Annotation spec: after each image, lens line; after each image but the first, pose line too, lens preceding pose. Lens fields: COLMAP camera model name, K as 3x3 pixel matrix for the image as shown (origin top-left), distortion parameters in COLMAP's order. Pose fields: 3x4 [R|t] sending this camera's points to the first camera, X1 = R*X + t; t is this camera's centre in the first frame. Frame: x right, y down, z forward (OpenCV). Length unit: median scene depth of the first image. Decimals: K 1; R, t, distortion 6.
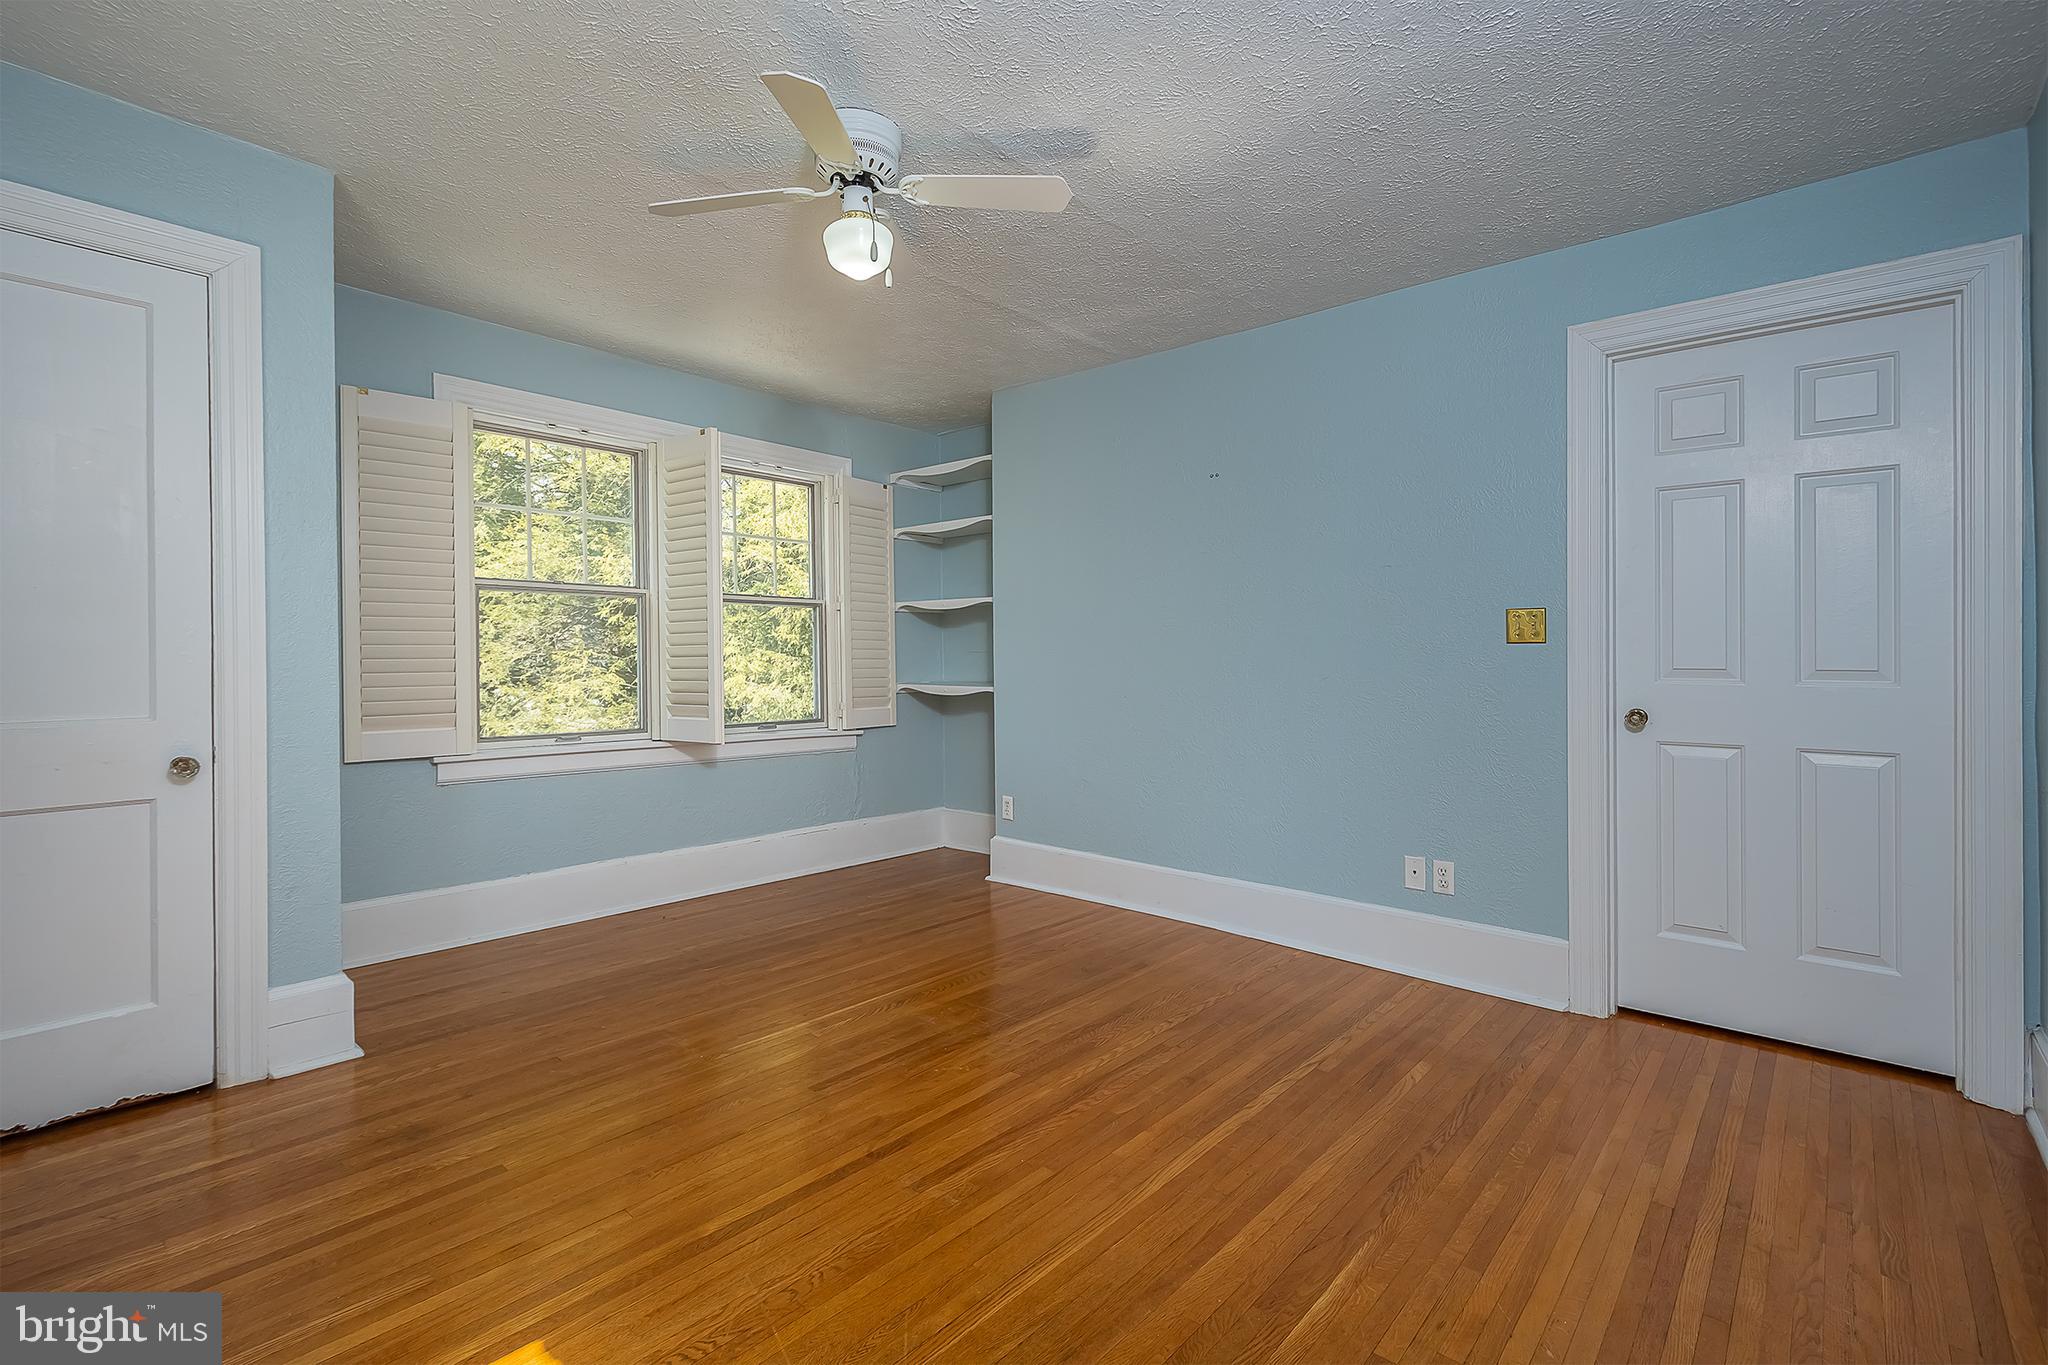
lens RADIAL K [[911.8, 0, 1024.3], [0, 911.8, 668.0], [0, 0, 1]] dist [0.009556, -0.001720]
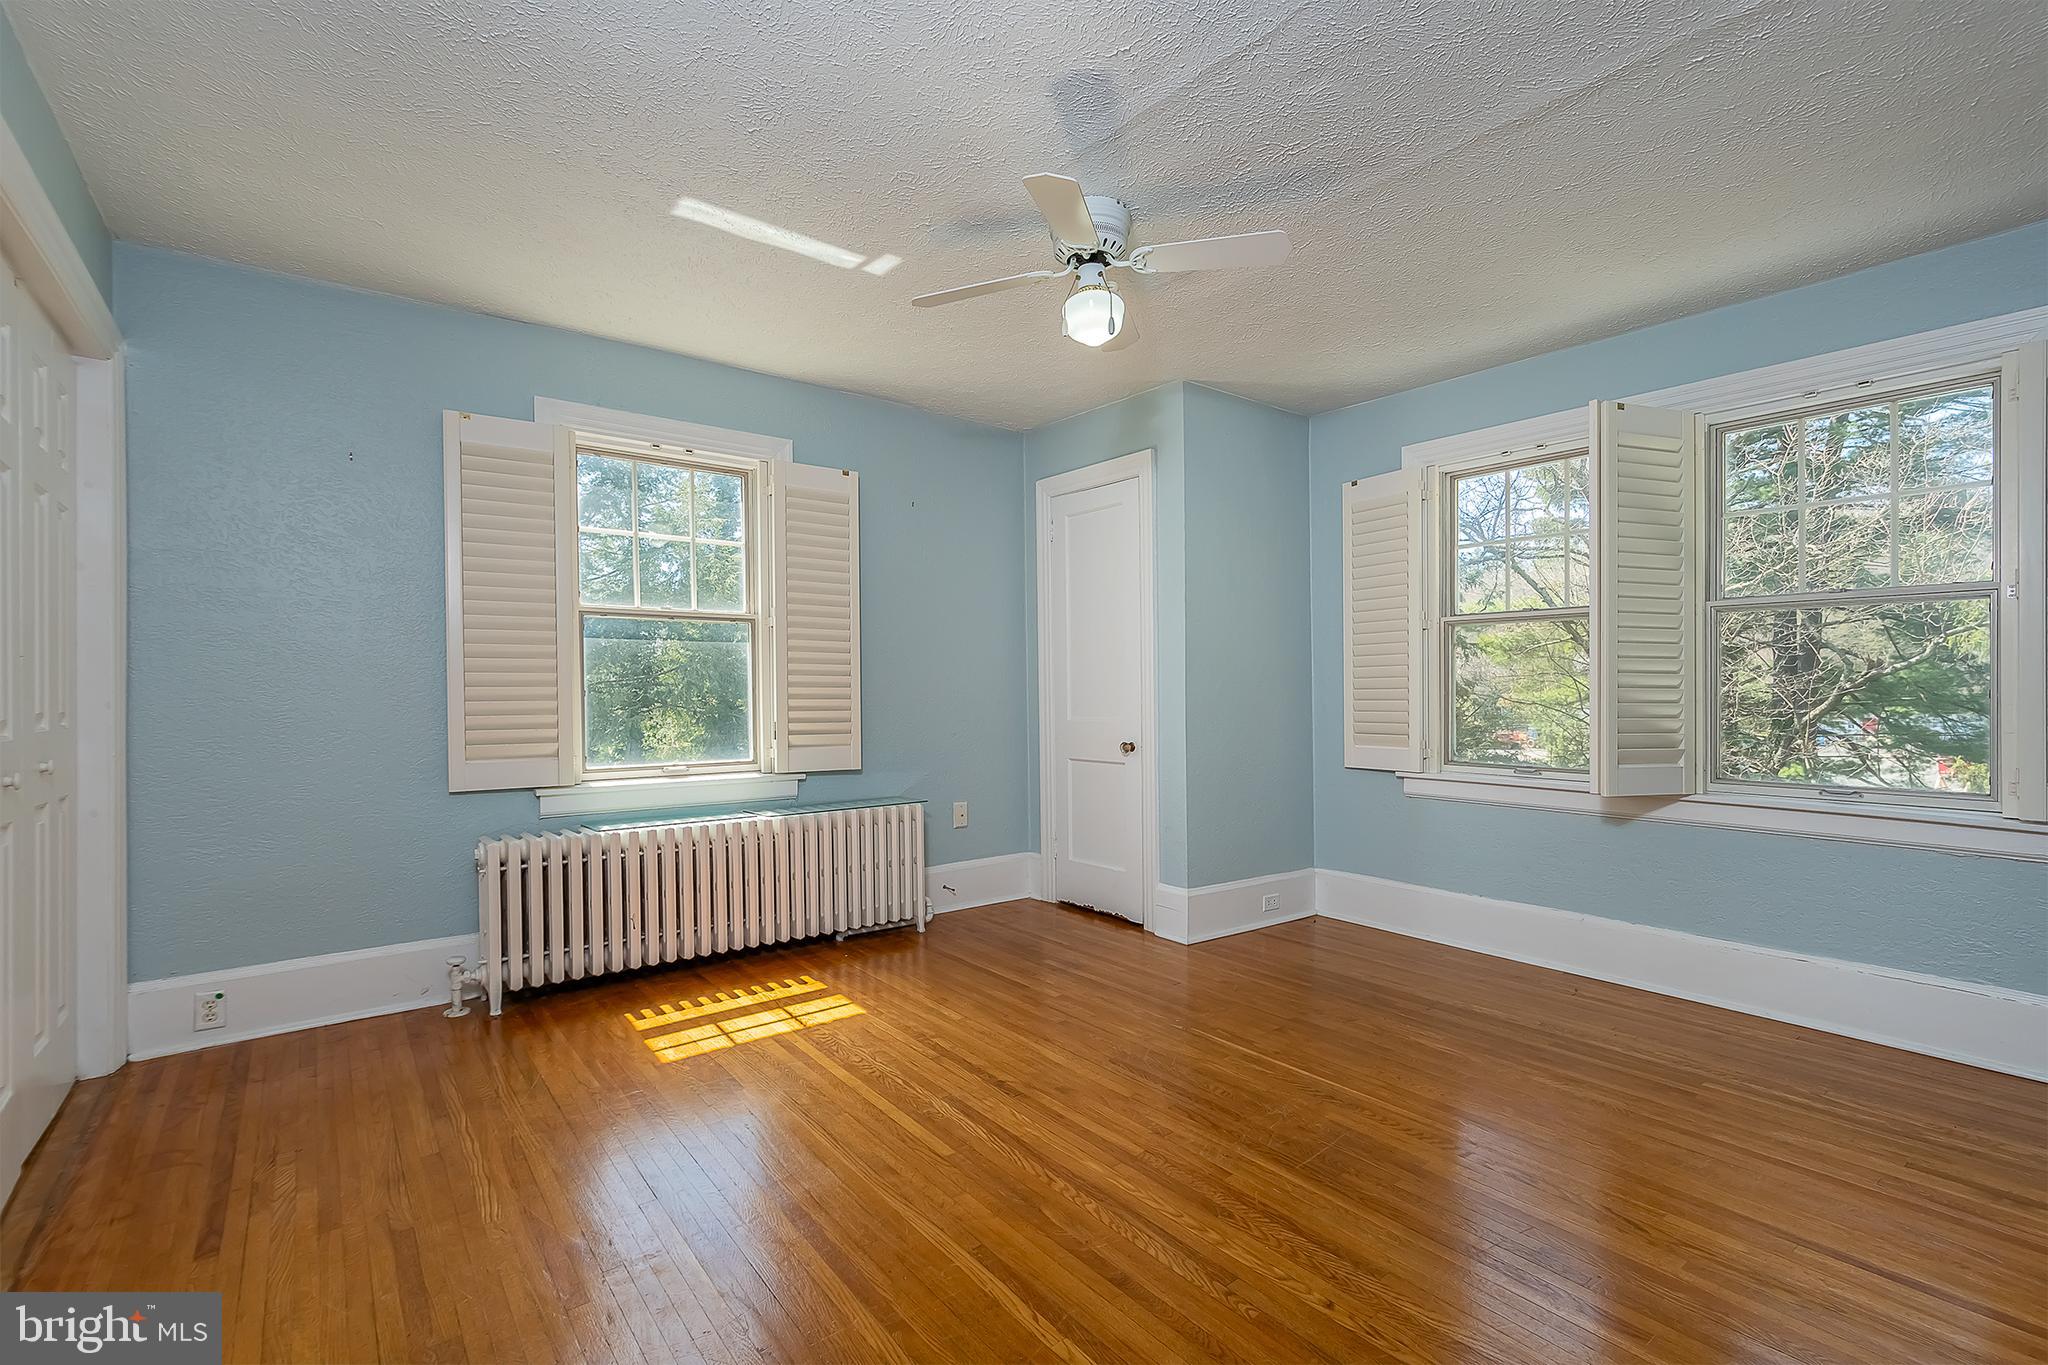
lens RADIAL K [[911.8, 0, 1019.4], [0, 911.8, 715.8], [0, 0, 1]] dist [0.009556, -0.001720]
pose [[-0.183809, 0.025672, -0.982627, 0.910898], [-0.009453, 0.999567, 0.027883, -0.005447], [0.982917, 0.014414, -0.183486, 1.083911]]
